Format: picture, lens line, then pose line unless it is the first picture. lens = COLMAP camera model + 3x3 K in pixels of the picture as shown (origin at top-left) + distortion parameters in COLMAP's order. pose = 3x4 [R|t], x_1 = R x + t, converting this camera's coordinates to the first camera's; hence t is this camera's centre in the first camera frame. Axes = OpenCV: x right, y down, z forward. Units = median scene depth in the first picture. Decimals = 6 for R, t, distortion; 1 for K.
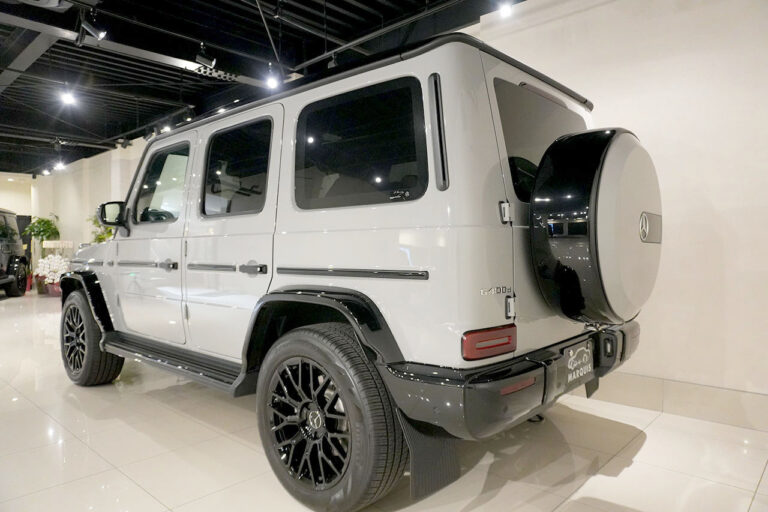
lens RADIAL K [[516.4, 0, 384.7], [0, 516.4, 249.0], [0, 0, 1]] dist [0.001744, -0.002825]
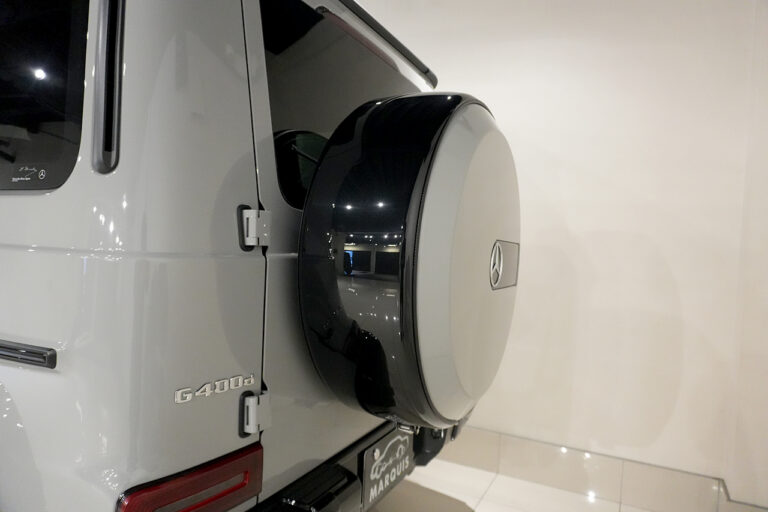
lens RADIAL K [[516.4, 0, 382.9], [0, 516.4, 256.7], [0, 0, 1]] dist [0.001744, -0.002825]
pose [[0.962250, 0.046819, 0.268111, 0.218948], [-0.053453, 0.998417, 0.017496, -0.056966], [-0.266868, -0.031167, 0.963229, 0.465765]]
